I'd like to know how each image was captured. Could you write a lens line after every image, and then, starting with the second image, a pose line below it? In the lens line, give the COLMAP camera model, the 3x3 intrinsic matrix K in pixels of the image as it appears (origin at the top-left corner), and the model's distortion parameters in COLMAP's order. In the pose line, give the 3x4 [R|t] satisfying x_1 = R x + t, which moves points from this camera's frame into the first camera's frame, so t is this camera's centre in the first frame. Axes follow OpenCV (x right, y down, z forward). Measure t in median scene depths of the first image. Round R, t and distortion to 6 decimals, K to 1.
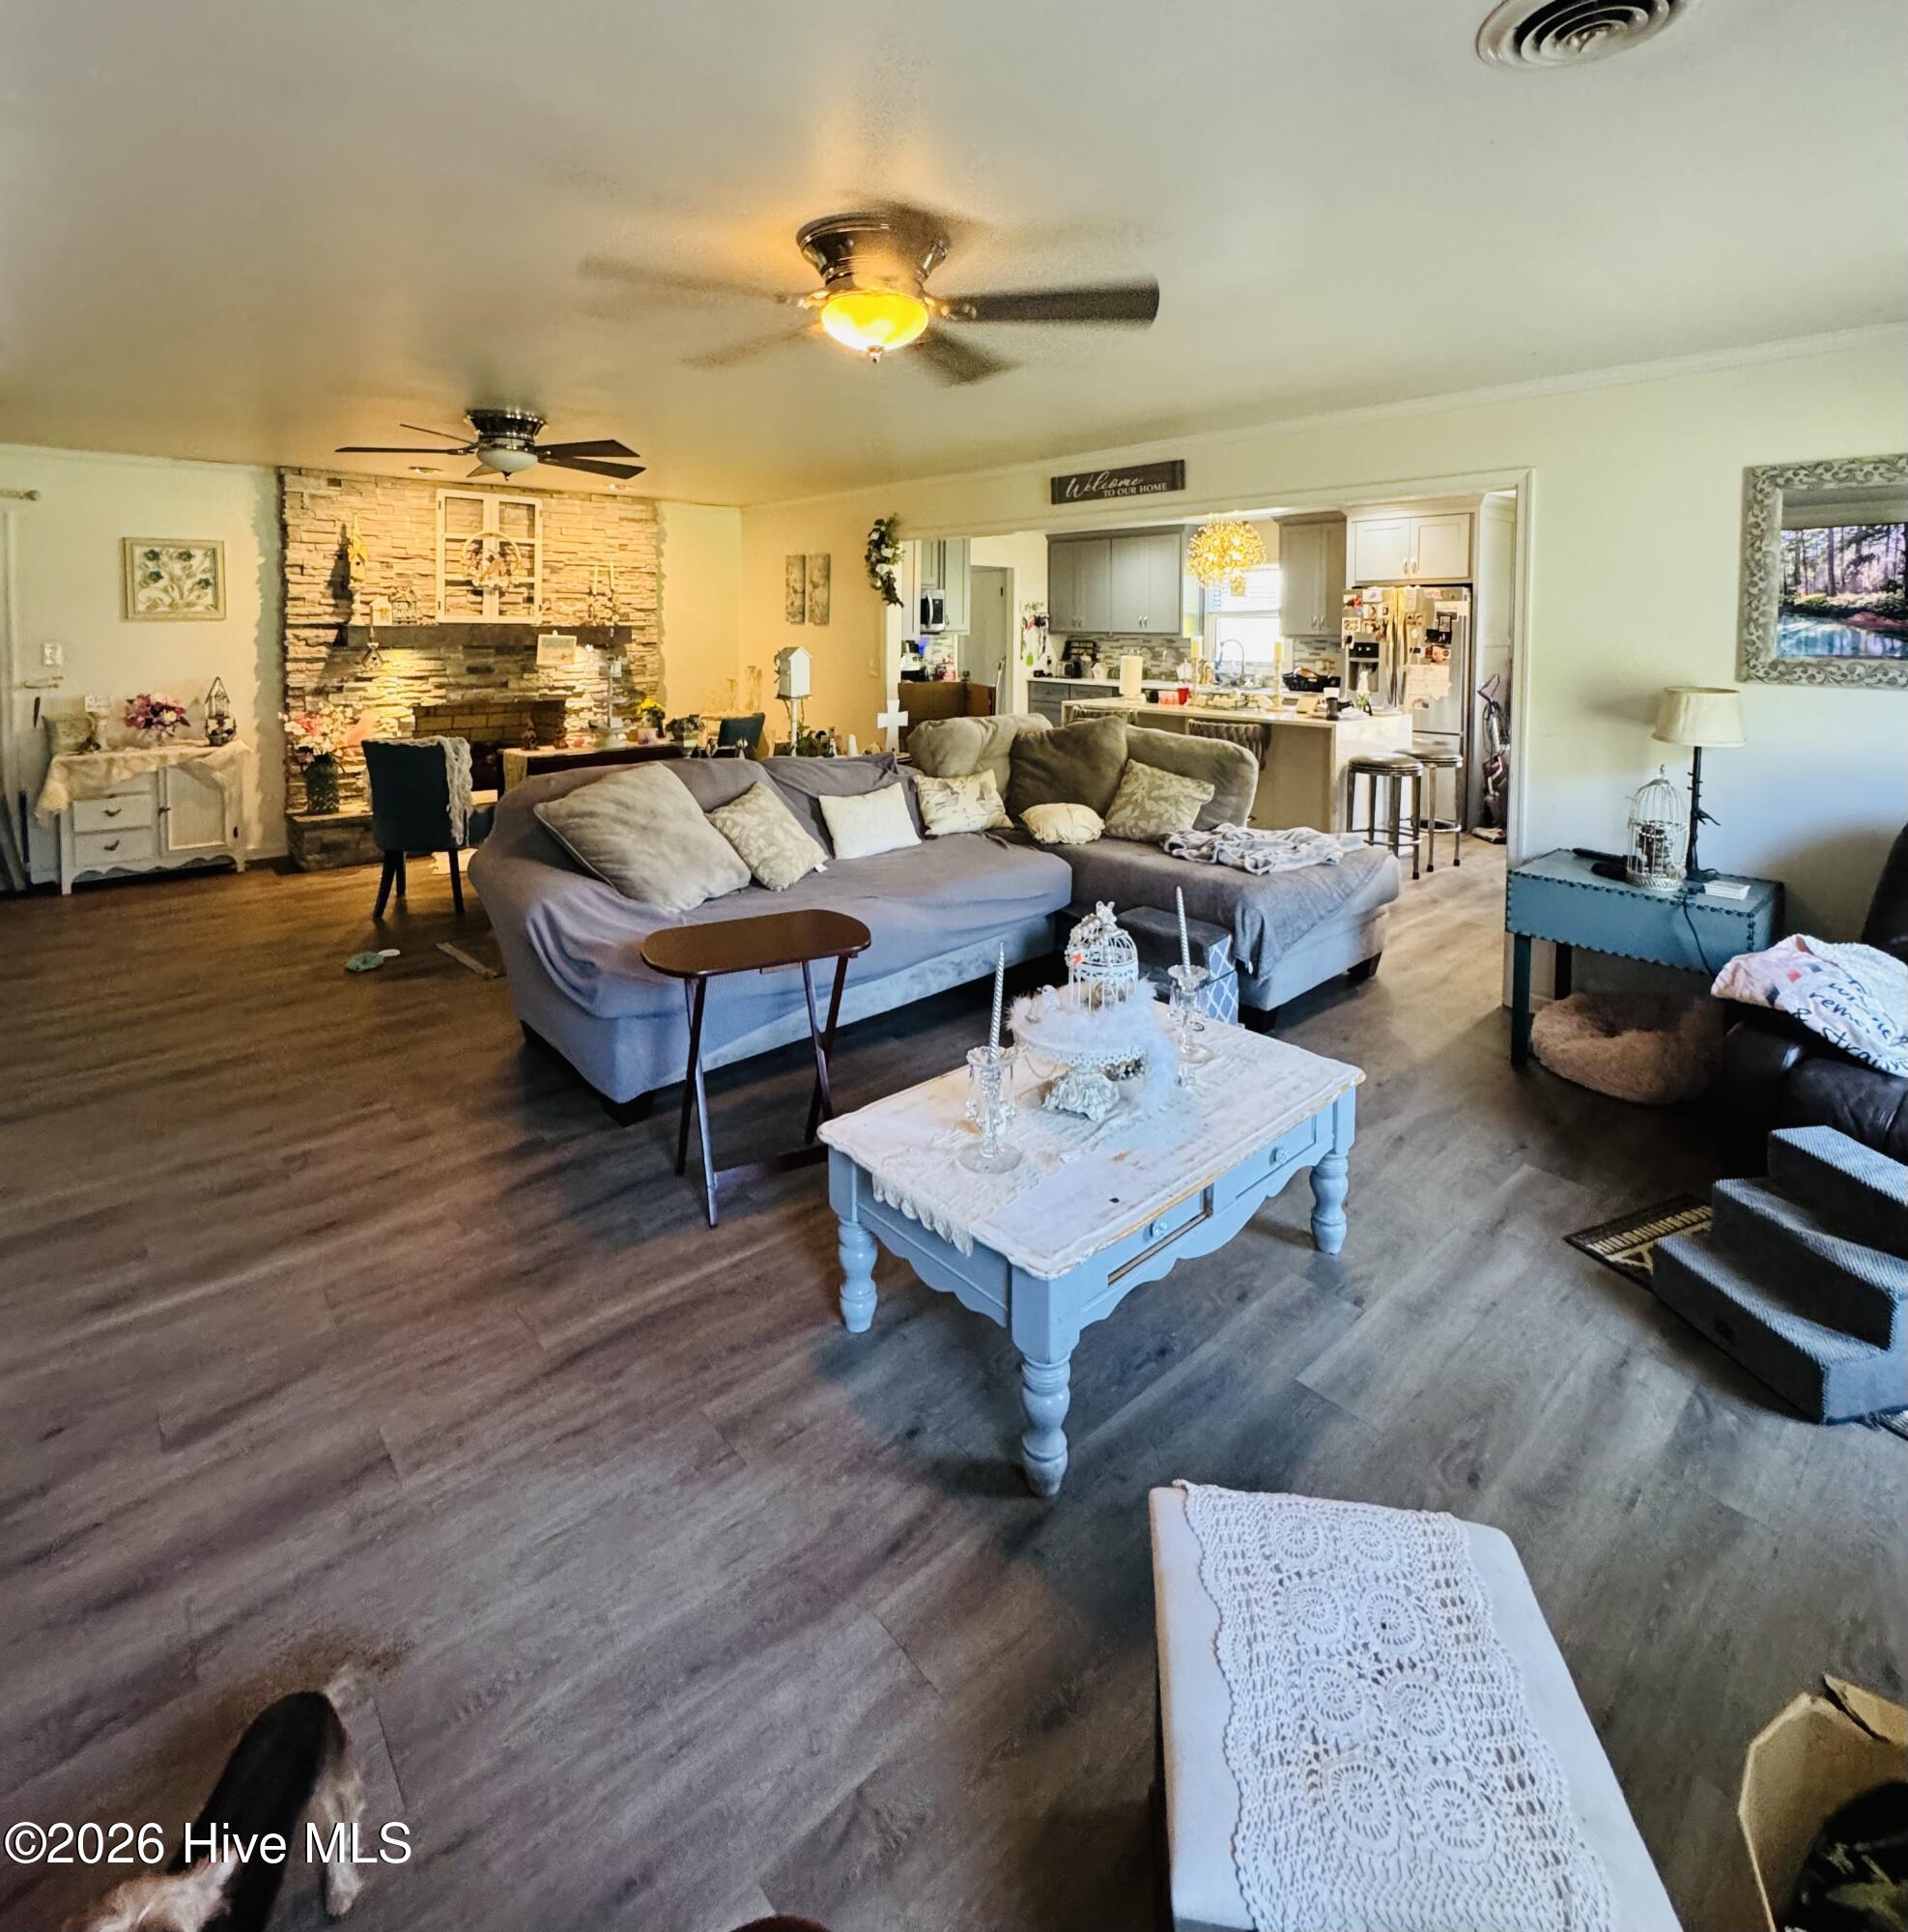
lens RADIAL K [[1038.9, 0, 954.0], [0, 1038.9, 966.0], [0, 0, 1]] dist [-0.004122, -0.000180]
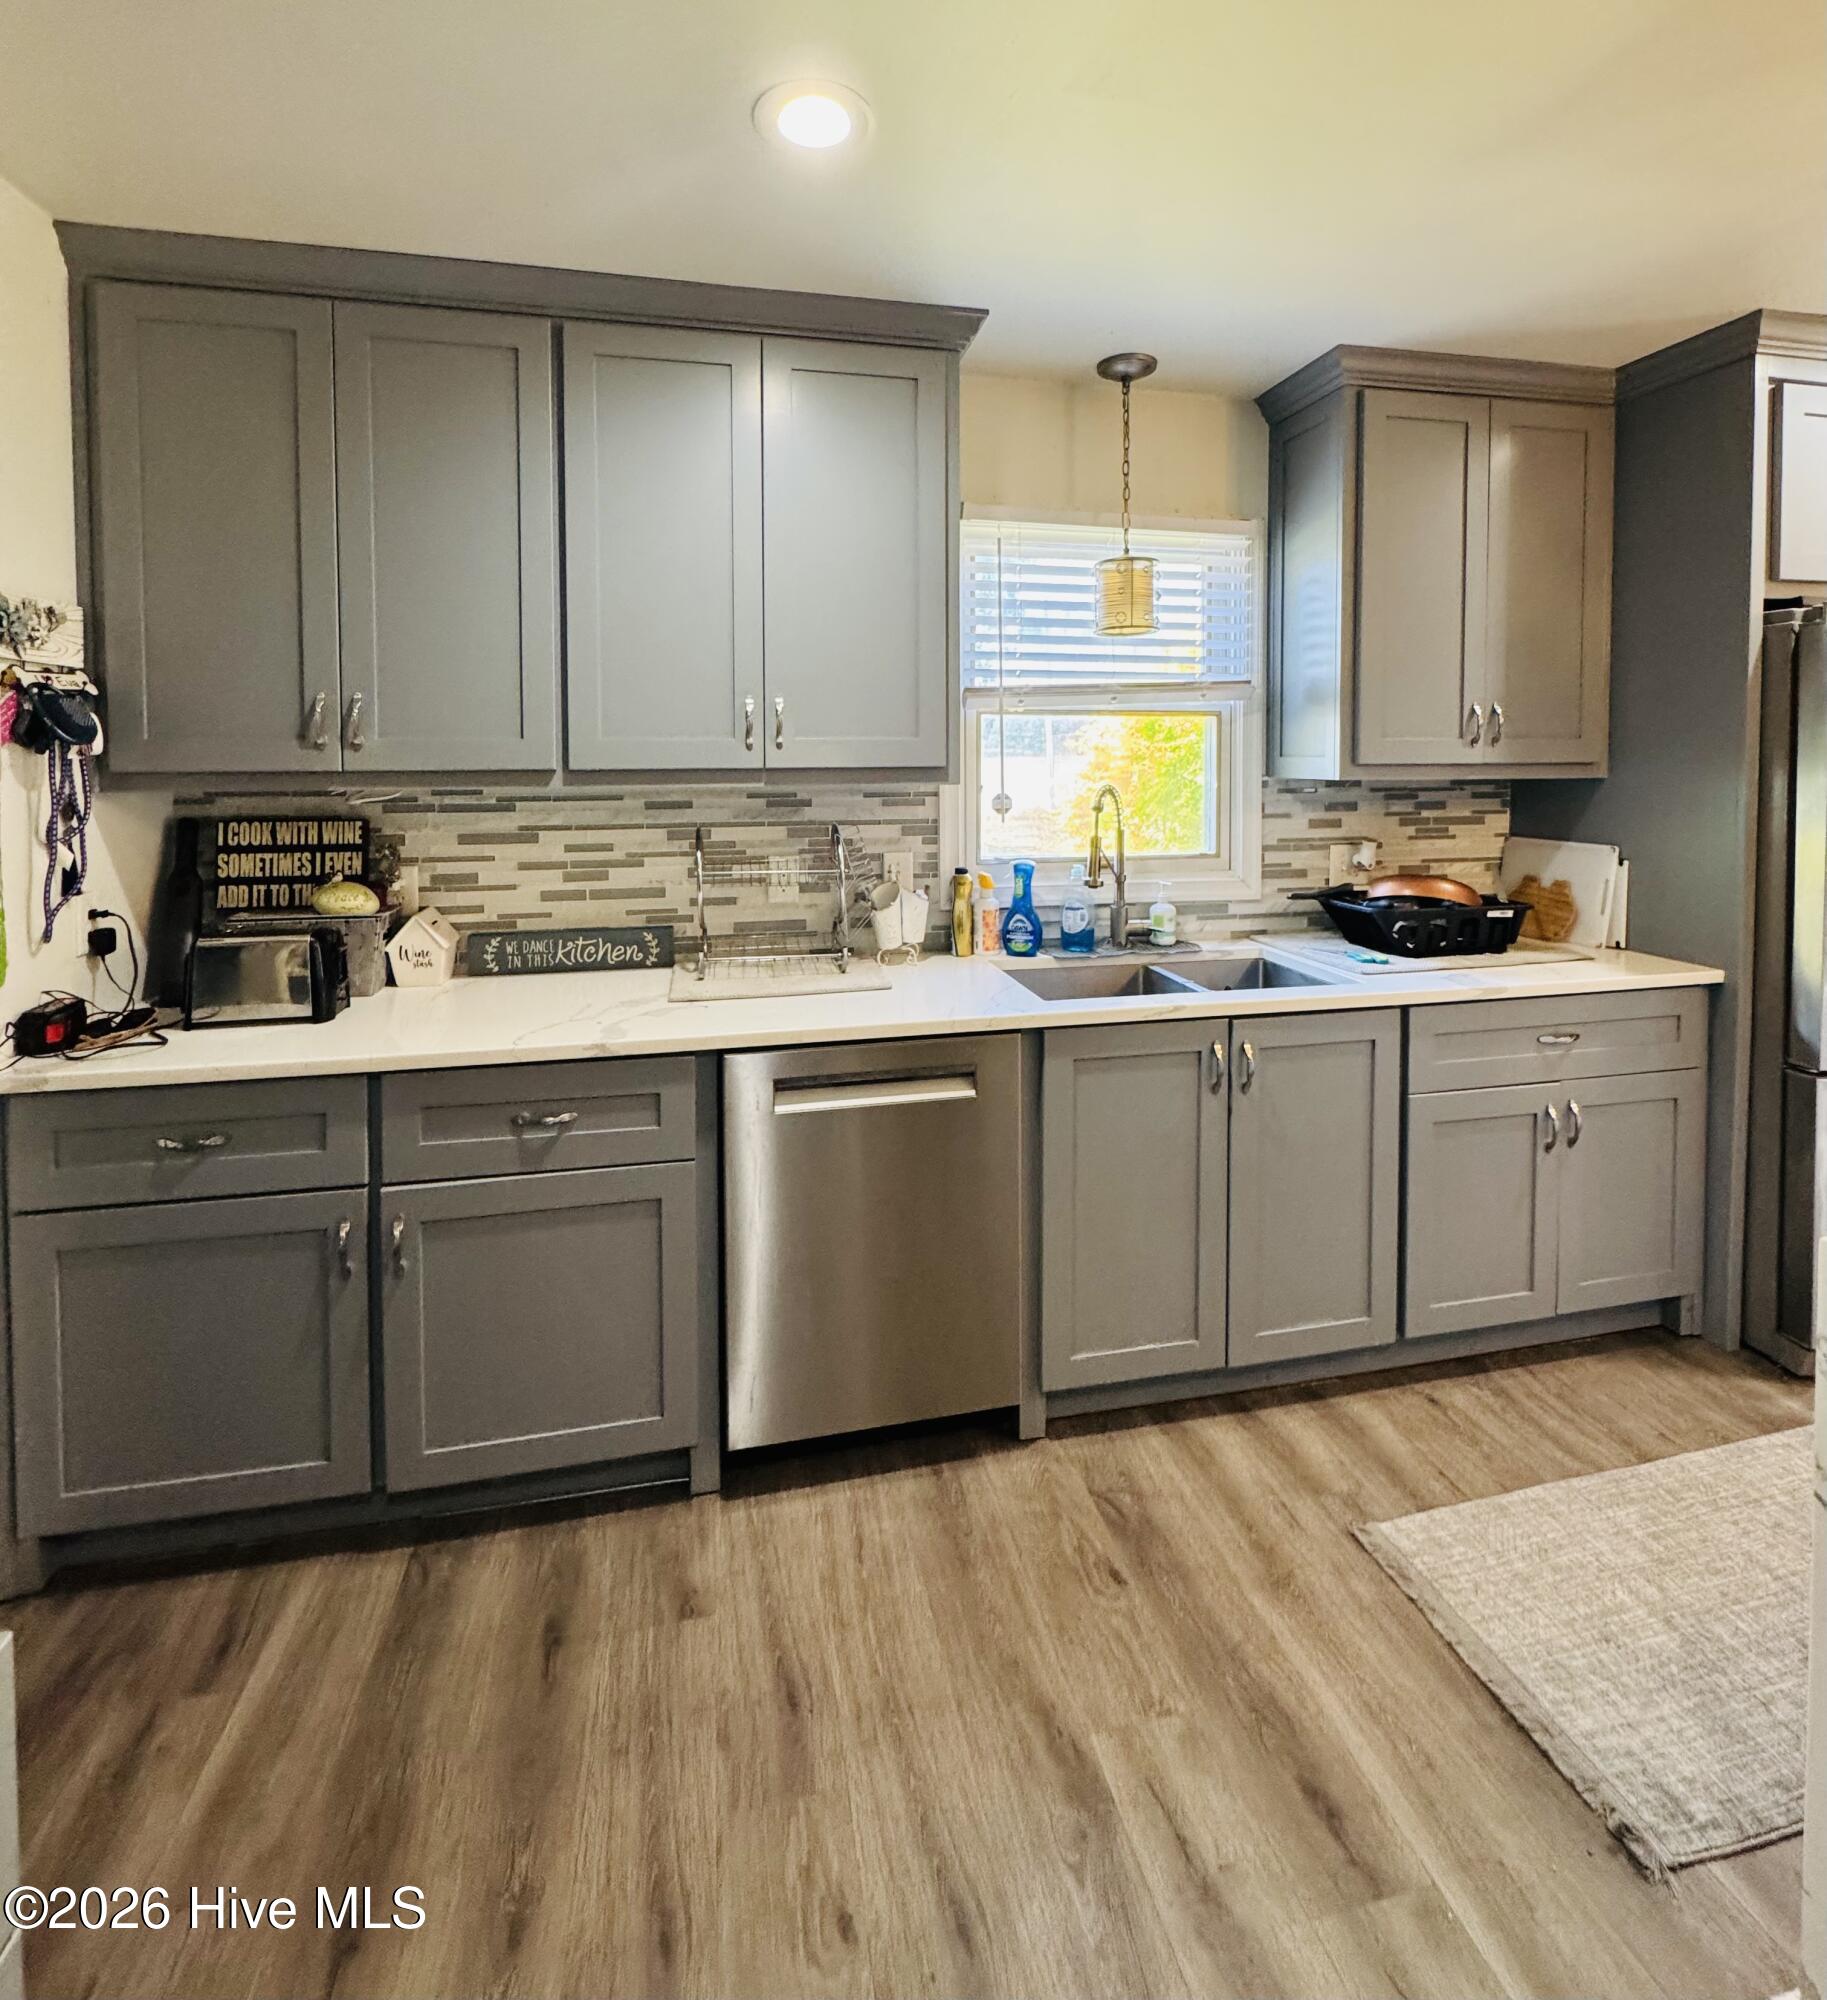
lens RADIAL K [[926.1, 0, 913.5], [0, 926.1, 1000.0], [0, 0, 1]] dist [0.001347, -0.000032]
pose [[0.464978, -0.225815, 0.856039, 0.023217], [0.283740, 0.953930, 0.097517, -0.340703], [-0.838622, 0.197549, 0.507629, 1.056937]]
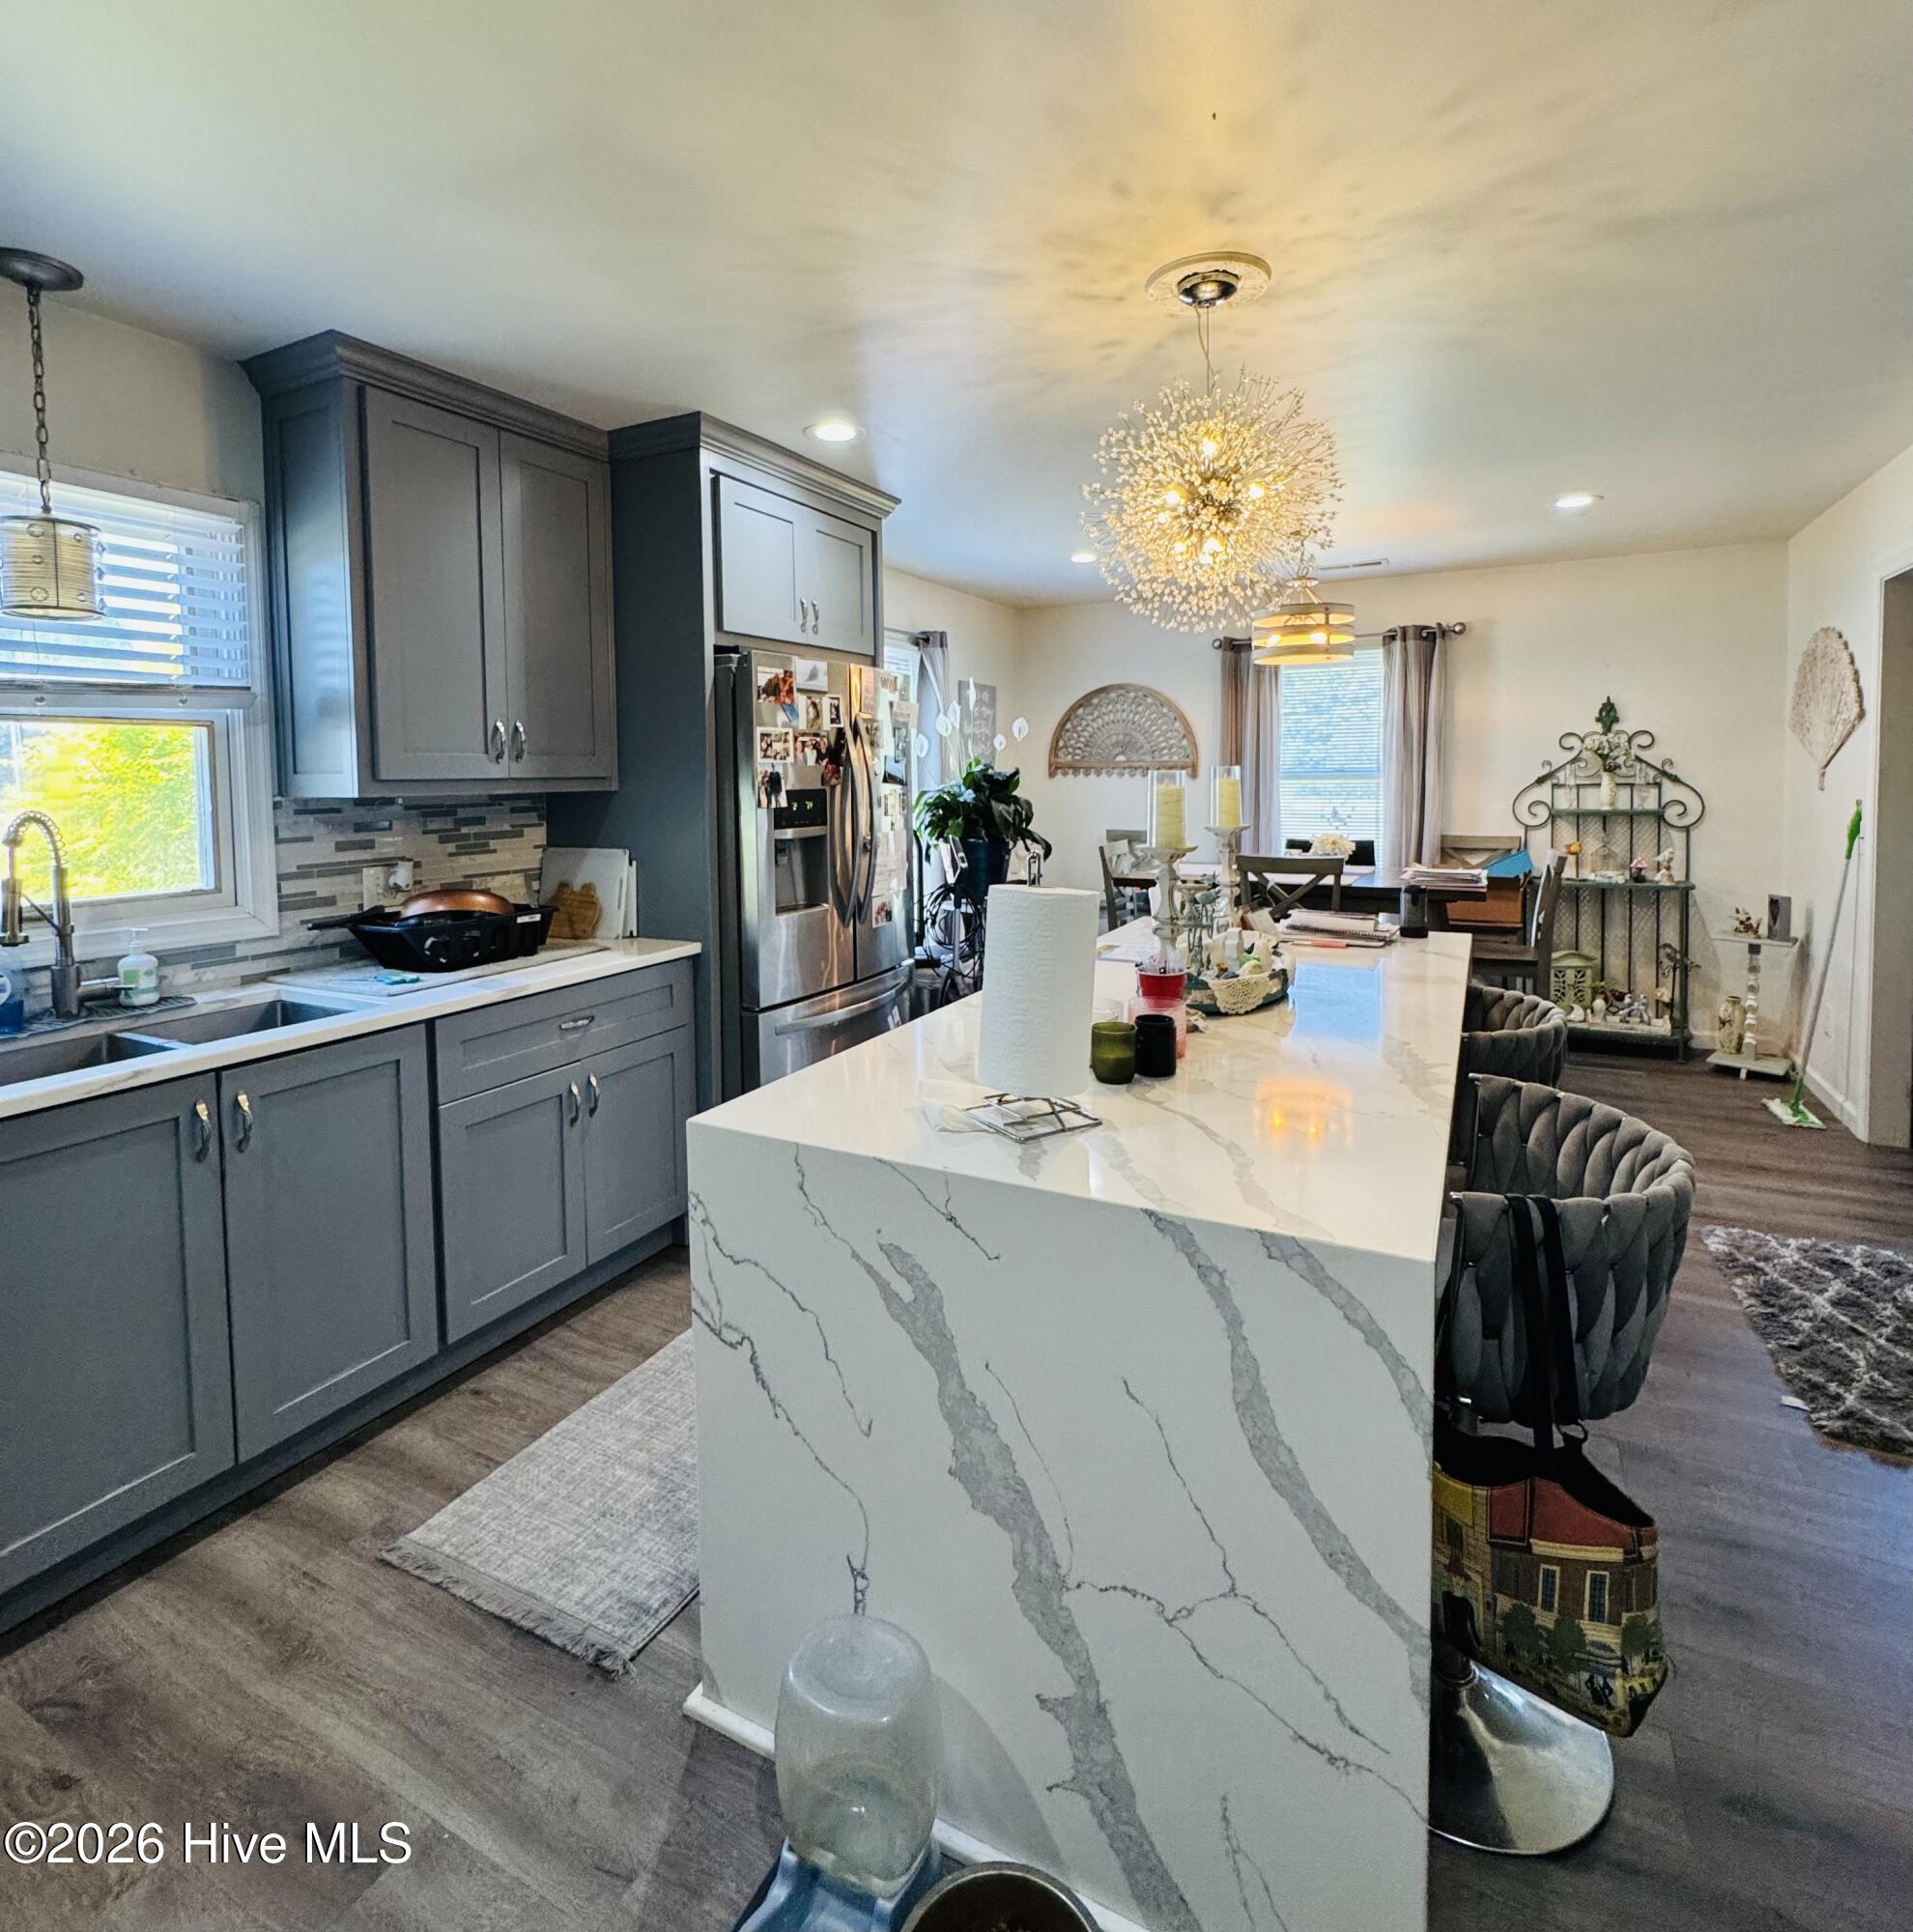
lens RADIAL K [[1039.0, 0, 956.5], [0, 1039.0, 966.0], [0, 0, 1]] dist [-0.004122, -0.000180]
pose [[-0.376275, -0.162487, 0.912149, 0.006835], [0.305009, 0.907901, 0.287551, -0.328288], [-0.874864, 0.386412, -0.292060, 1.031965]]
